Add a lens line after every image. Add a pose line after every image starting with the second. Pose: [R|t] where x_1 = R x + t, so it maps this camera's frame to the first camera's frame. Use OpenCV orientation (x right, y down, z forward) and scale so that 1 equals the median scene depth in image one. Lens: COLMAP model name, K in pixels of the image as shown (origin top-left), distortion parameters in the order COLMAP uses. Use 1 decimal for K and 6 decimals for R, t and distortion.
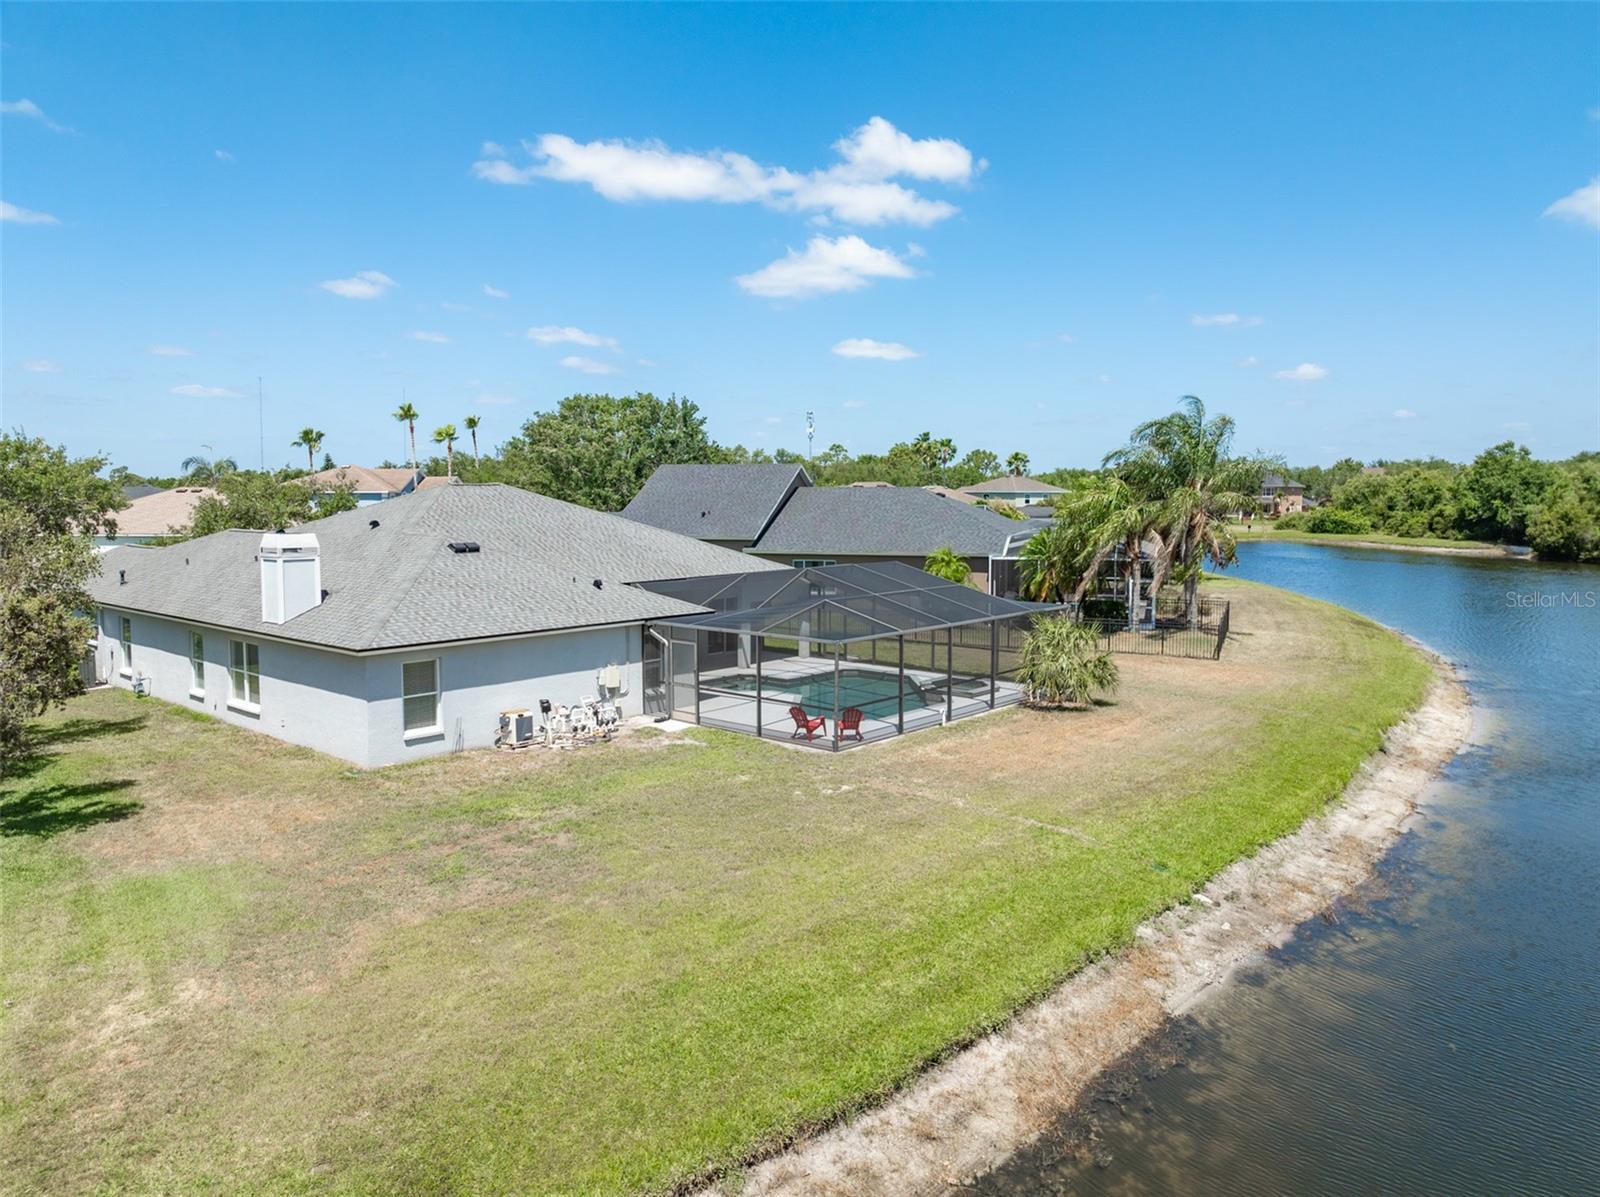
lens RADIAL K [[1143.2, 0, 801.8], [0, 1143.2, 605.0], [0, 0, 1]] dist [-0.031834, 0.014278]
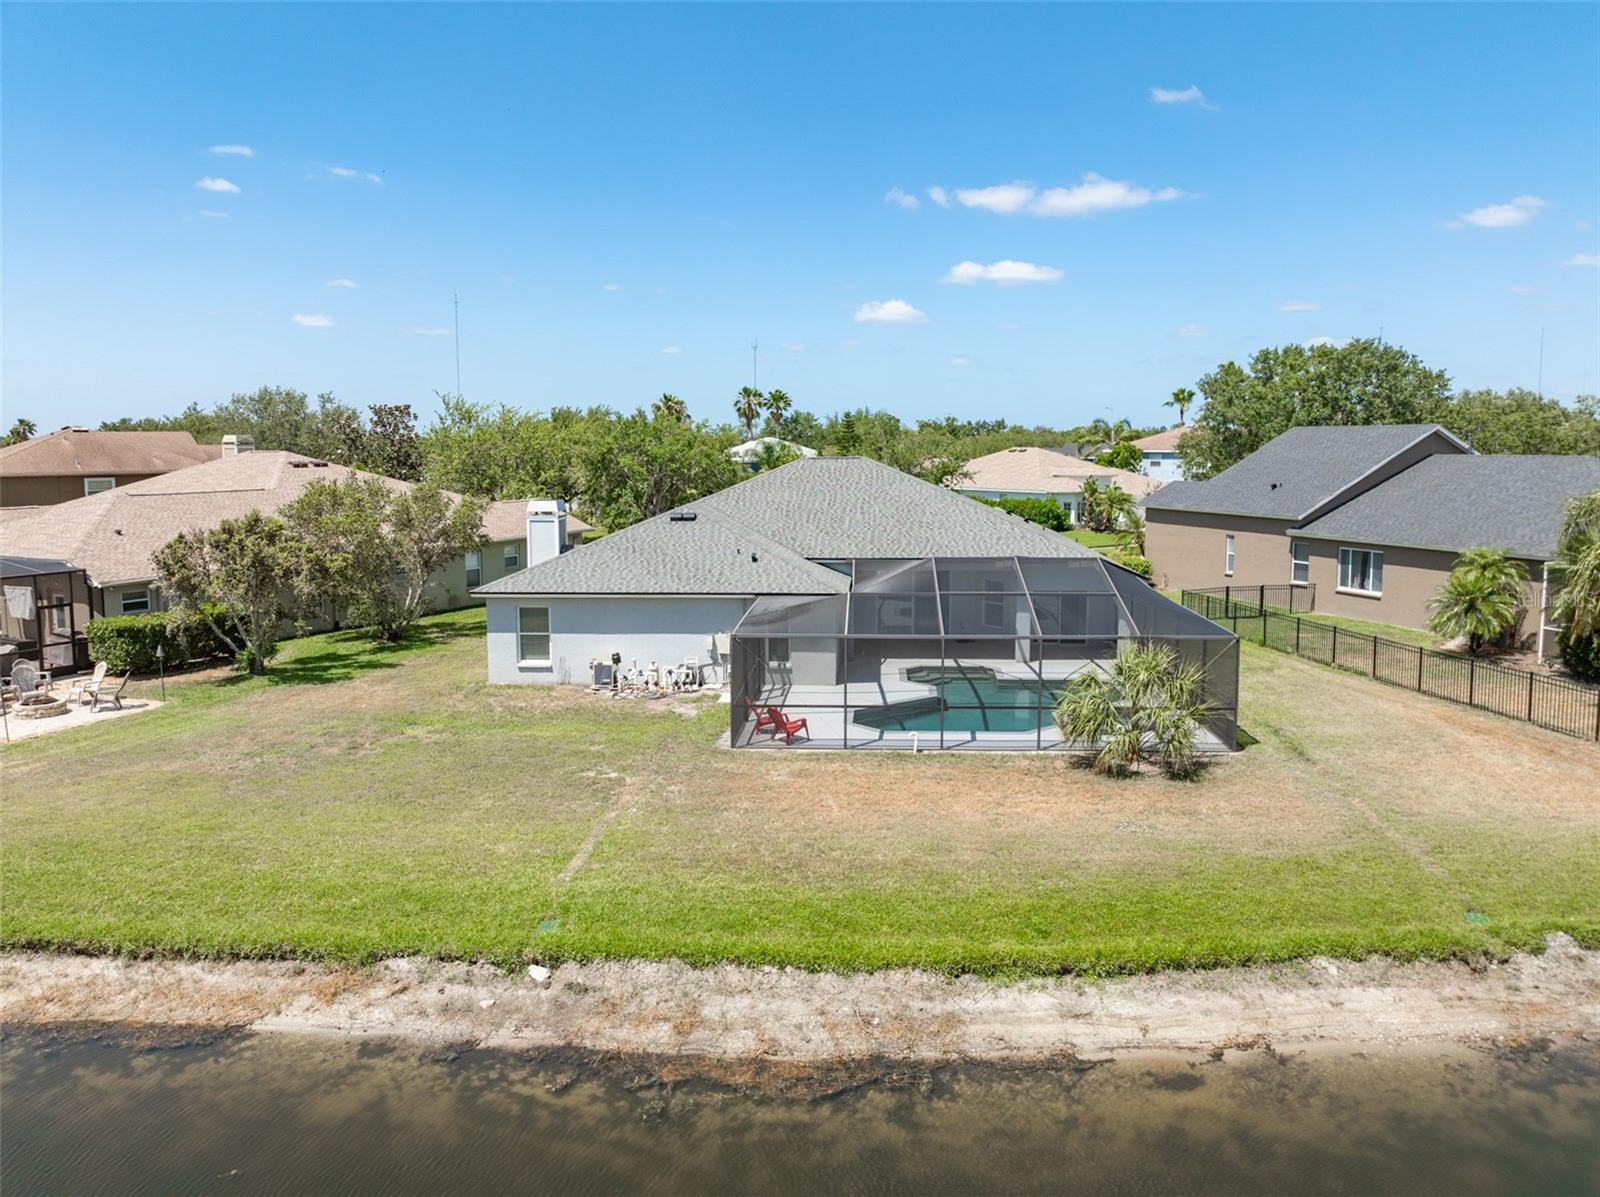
lens RADIAL K [[1143.2, 0, 819.6], [0, 1143.2, 559.5], [0, 0, 1]] dist [-0.031834, 0.014278]
pose [[0.615289, 0.079258, -0.784307, 1.086820], [-0.073373, 0.996372, 0.043127, -0.103360], [0.784880, 0.031012, 0.618872, 0.596159]]
